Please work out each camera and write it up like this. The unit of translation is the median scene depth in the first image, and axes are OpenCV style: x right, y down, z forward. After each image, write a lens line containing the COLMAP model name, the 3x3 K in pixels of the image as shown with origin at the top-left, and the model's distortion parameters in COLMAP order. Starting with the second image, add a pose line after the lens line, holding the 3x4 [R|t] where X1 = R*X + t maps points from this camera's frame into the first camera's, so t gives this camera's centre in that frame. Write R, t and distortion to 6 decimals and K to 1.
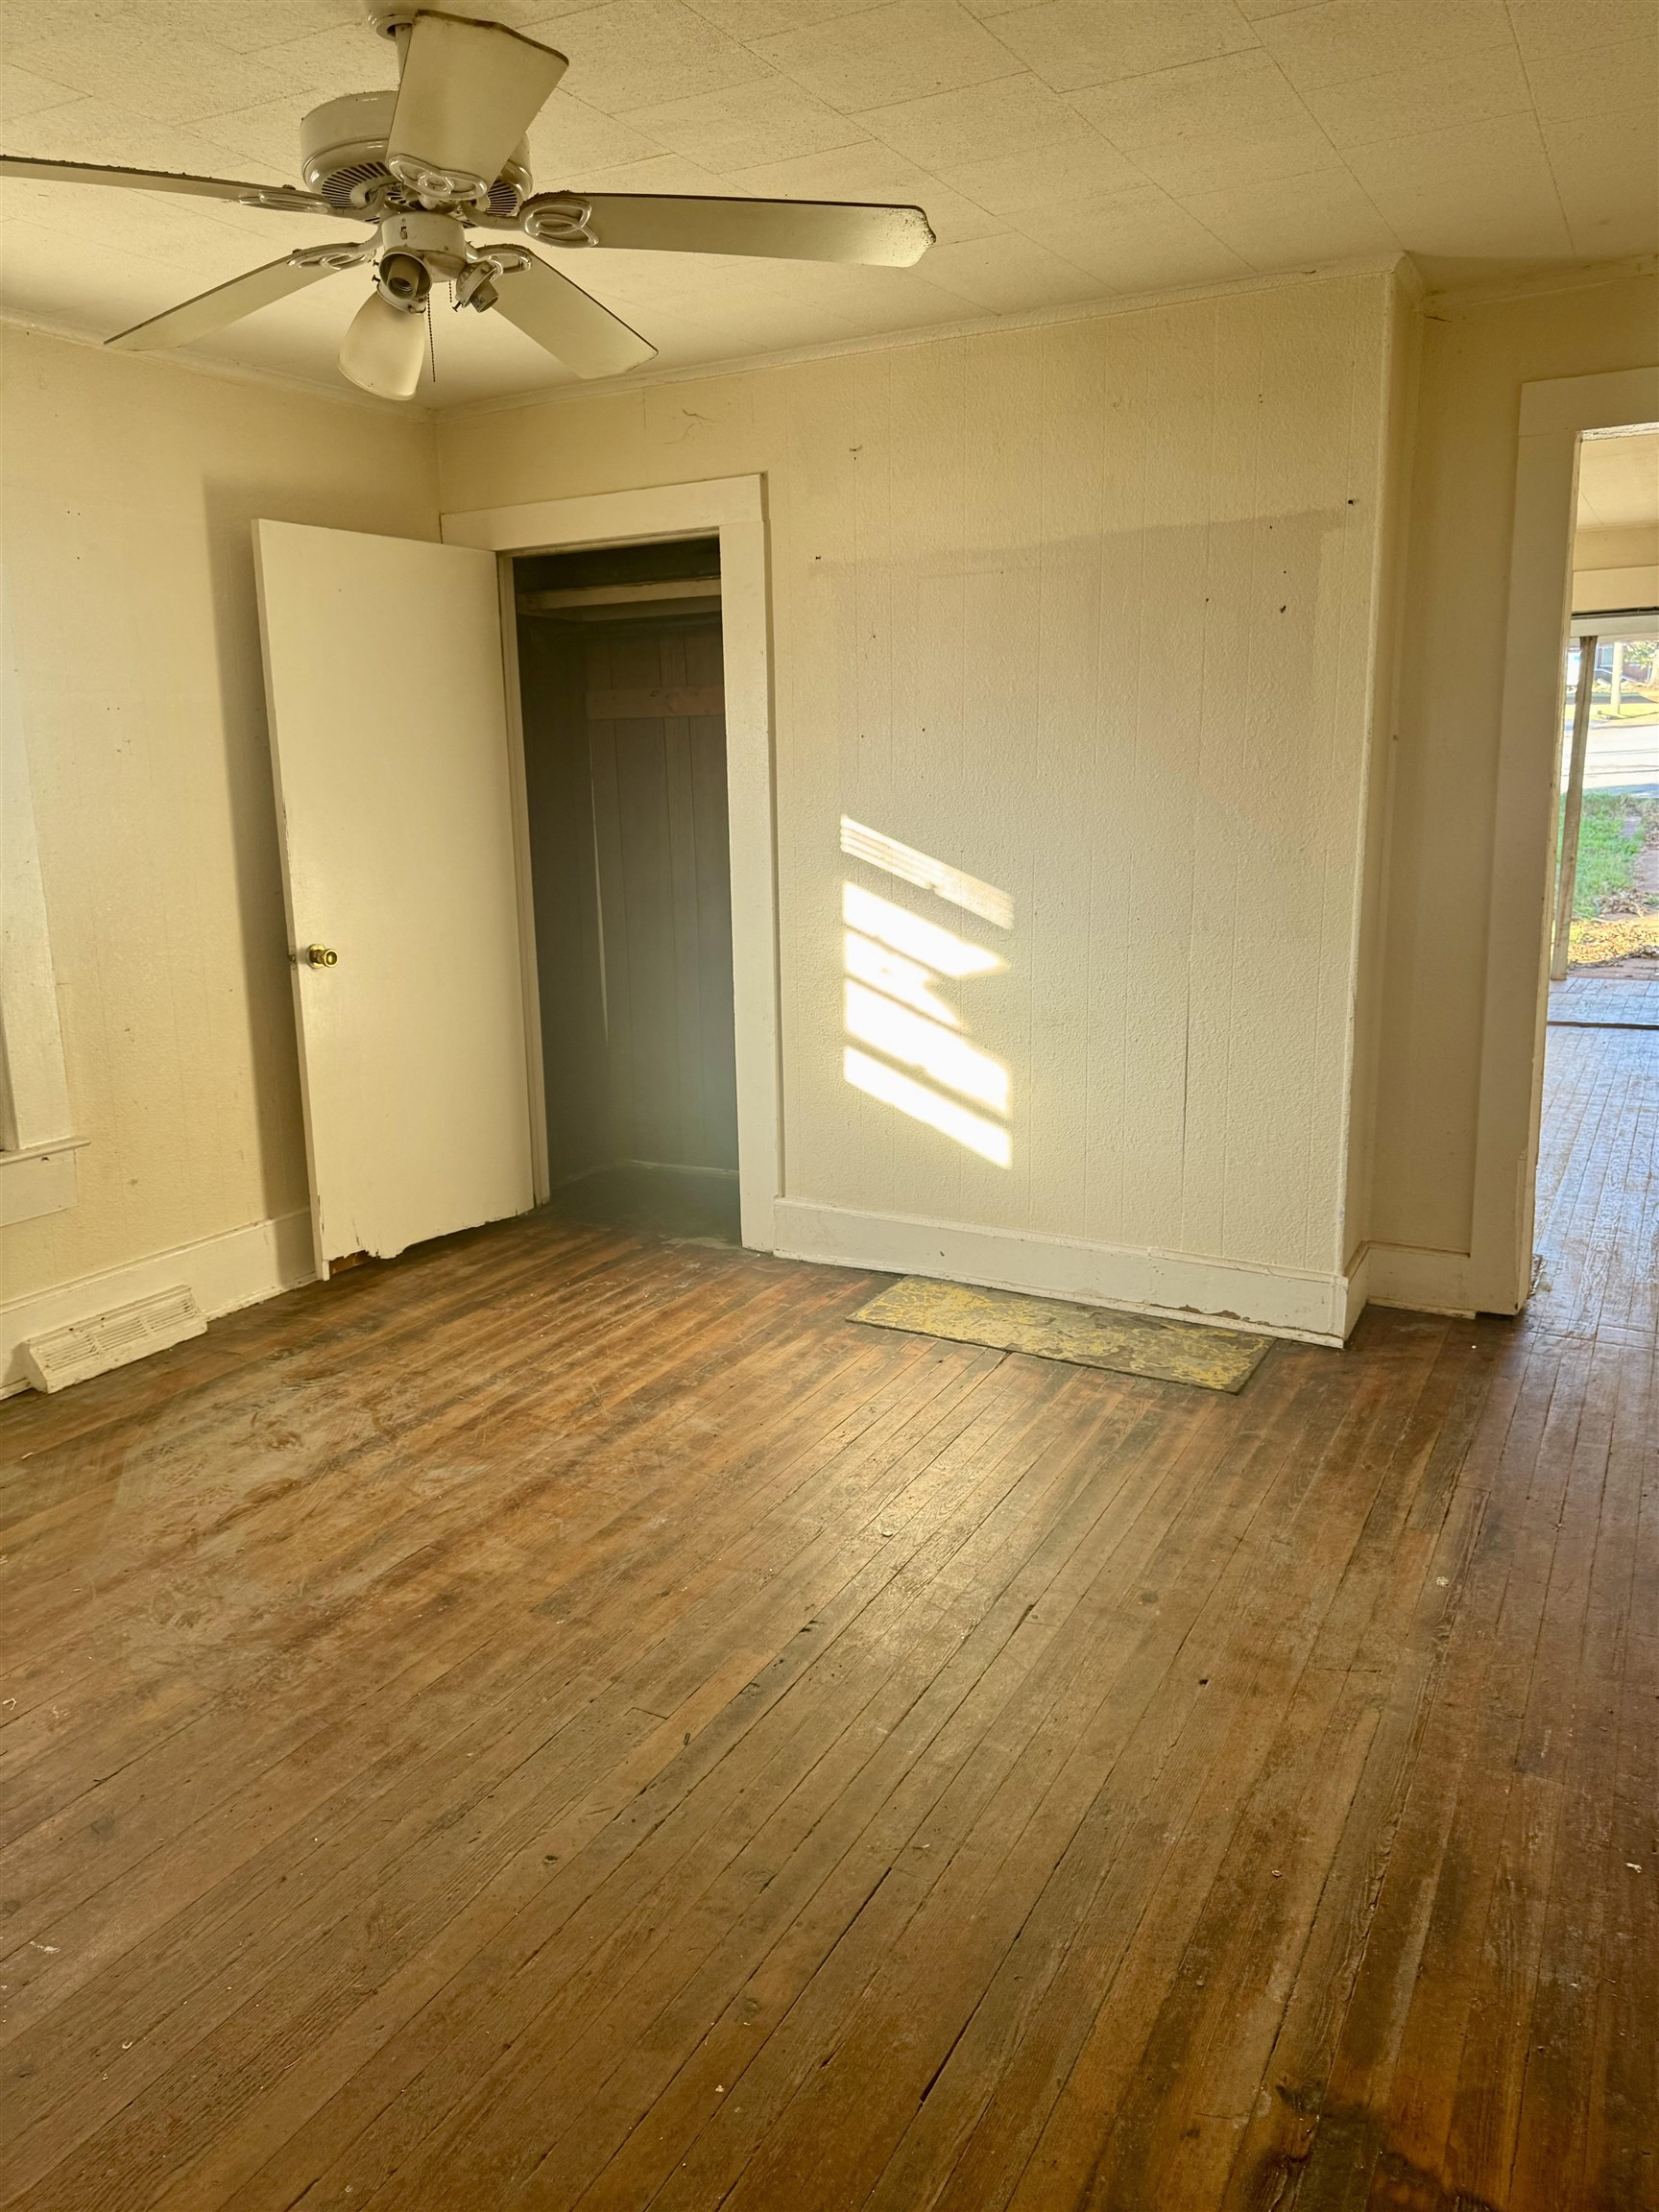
lens RADIAL K [[1548.4, 0, 823.0], [0, 1548.4, 1101.0], [0, 0, 1]] dist [0.100336, -0.001986]
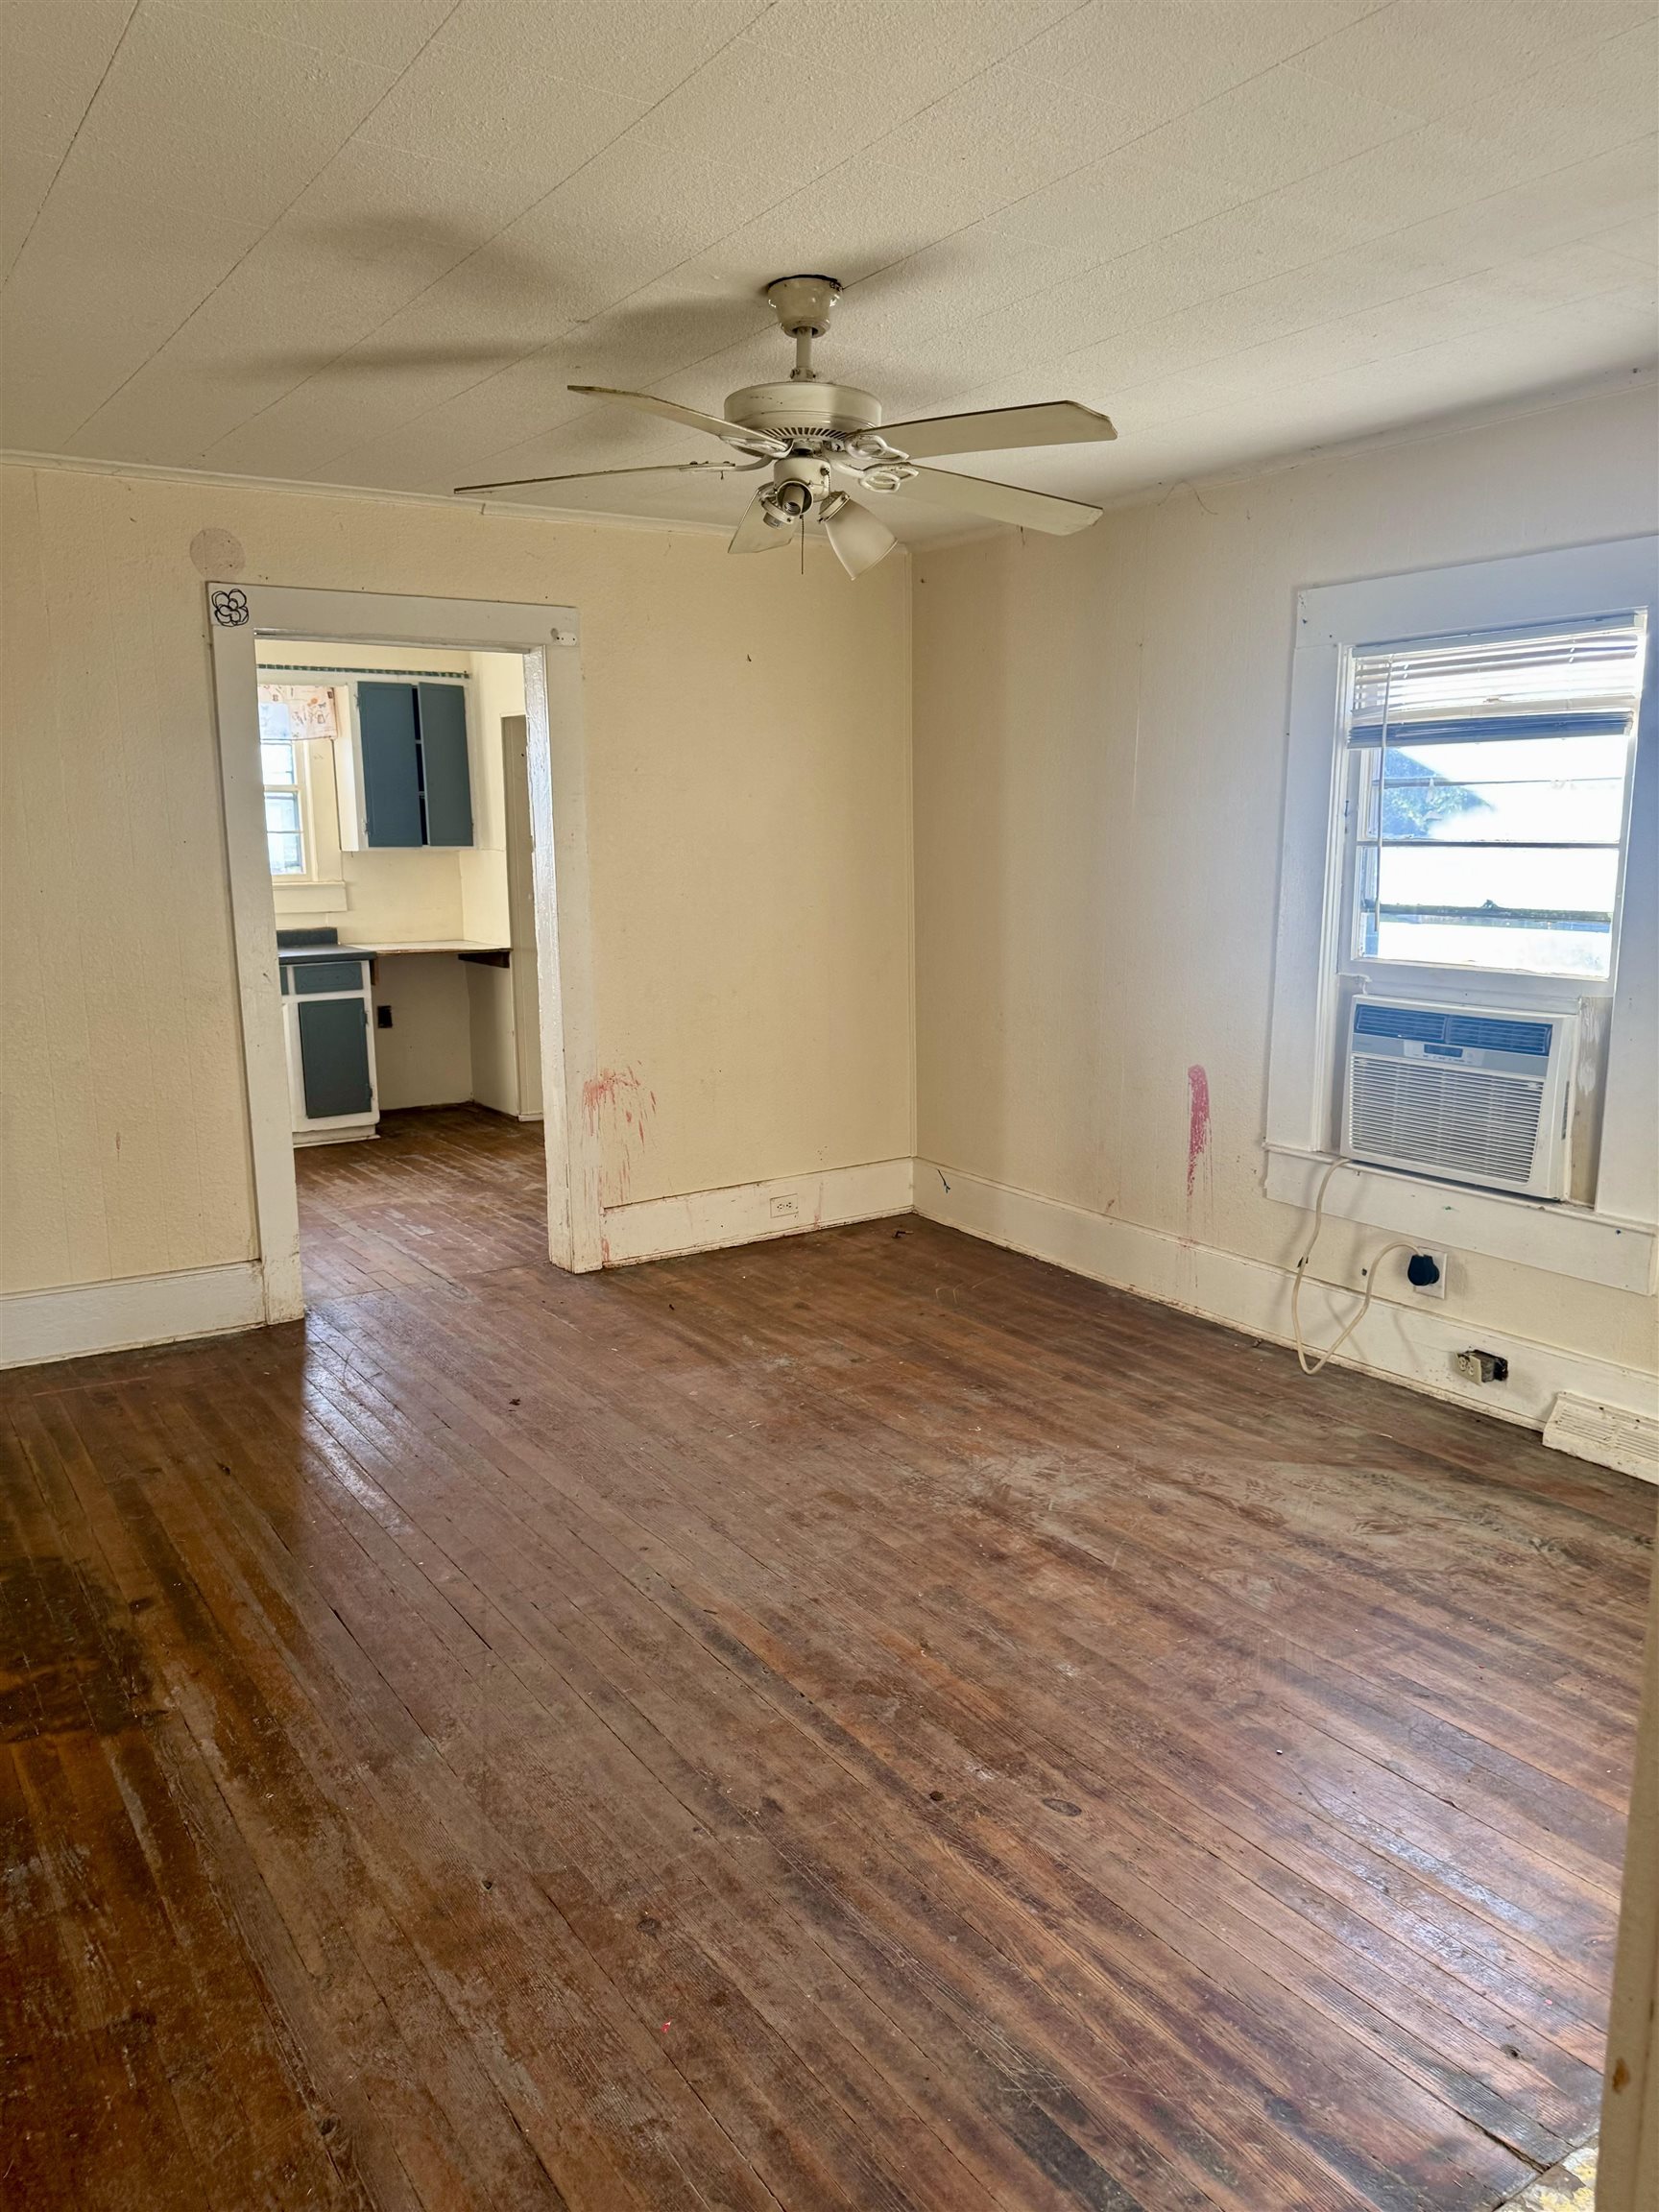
lens RADIAL K [[1548.4, 0, 822.7], [0, 1548.4, 1116.6], [0, 0, 1]] dist [0.100336, -0.001986]
pose [[-0.445761, 0.184033, -0.876030, 0.771779], [-0.183050, 0.939218, 0.290451, -0.302821], [0.876236, 0.289829, -0.384980, 1.232556]]
